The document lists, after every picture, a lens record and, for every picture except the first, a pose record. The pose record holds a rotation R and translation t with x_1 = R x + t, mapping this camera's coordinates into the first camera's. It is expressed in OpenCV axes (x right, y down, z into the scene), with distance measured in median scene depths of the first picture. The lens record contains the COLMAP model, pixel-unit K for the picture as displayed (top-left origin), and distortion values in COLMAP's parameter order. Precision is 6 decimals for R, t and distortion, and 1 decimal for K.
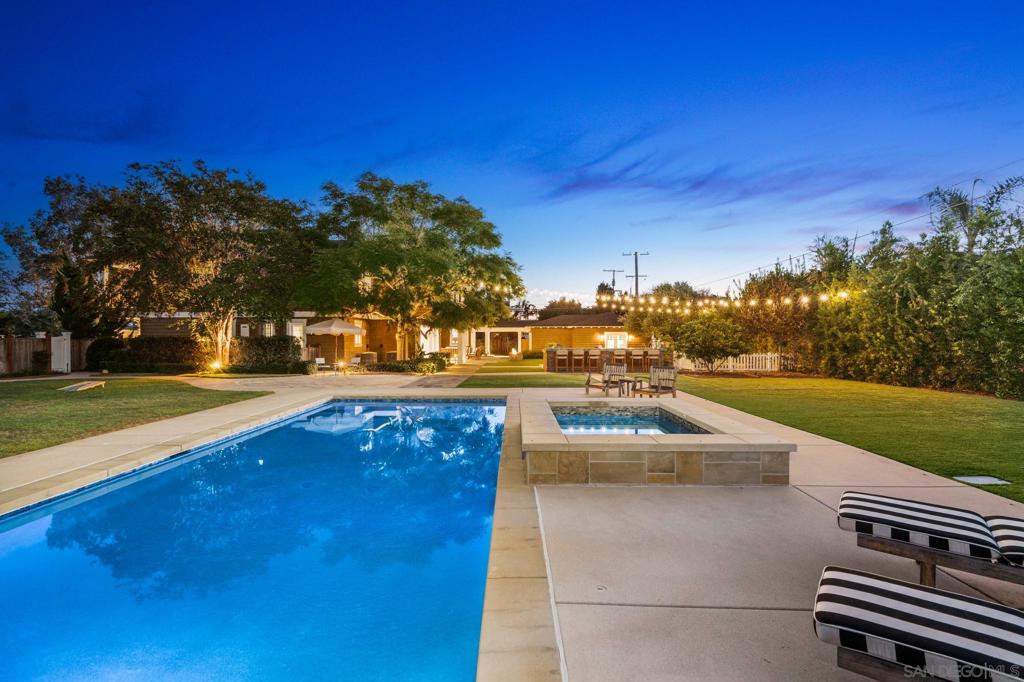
lens RADIAL K [[464.1, 0, 512.0], [0, 464.1, 341.0], [0, 0, 1]] dist [-0.000570, 0.000203]
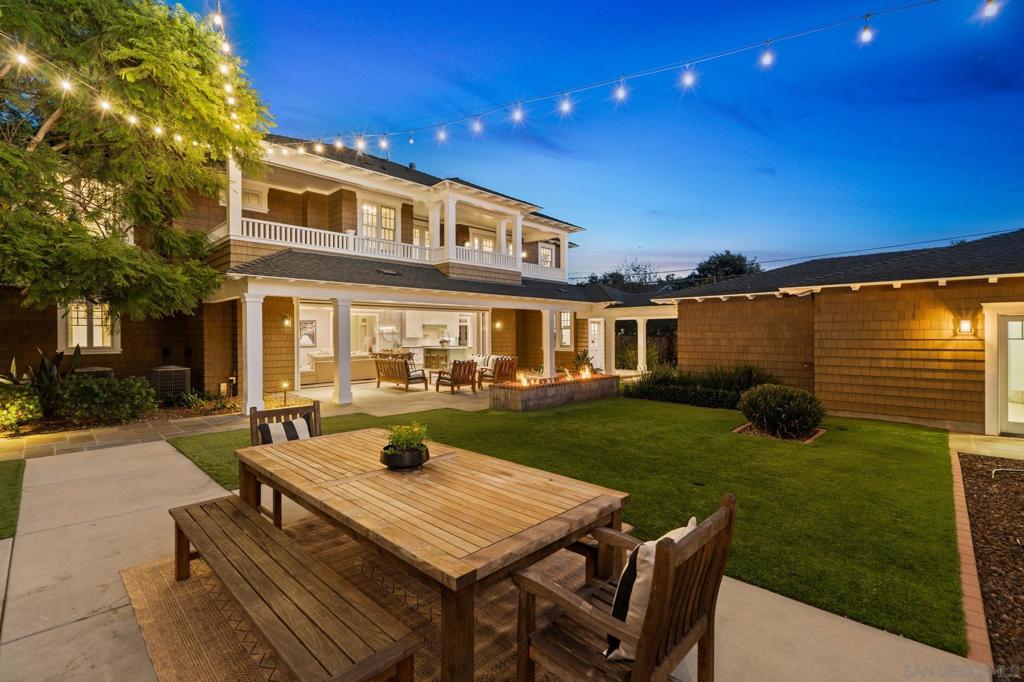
lens RADIAL K [[455.3, 0, 512.0], [0, 455.3, 341.0], [0, 0, 1]] dist [-0.000267, -0.000172]
pose [[0.720053, 0.007043, -0.693883, 0.340595], [0.000041, 0.999948, 0.010192, -0.007829], [0.693919, -0.007368, 0.720015, 1.255177]]
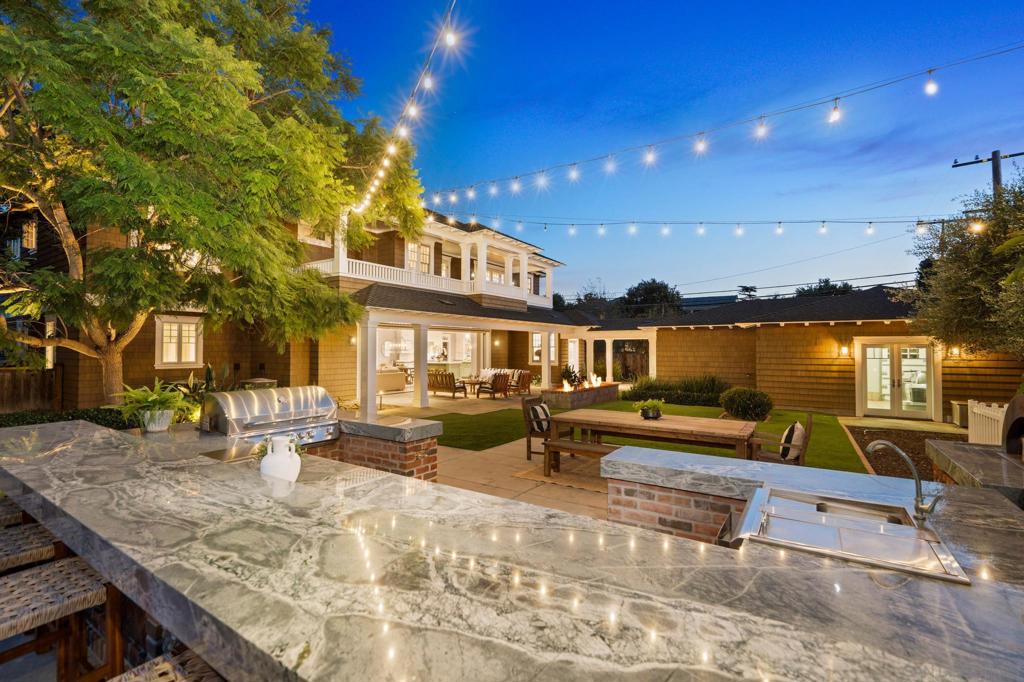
lens RADIAL K [[461.8, 0, 512.0], [0, 461.8, 341.0], [0, 0, 1]] dist [-0.001563, 0.000169]
pose [[0.837809, -0.007193, -0.545917, 0.312260], [-0.005837, 0.999738, -0.022129, -0.012605], [0.545933, 0.021726, 0.837547, 1.009913]]
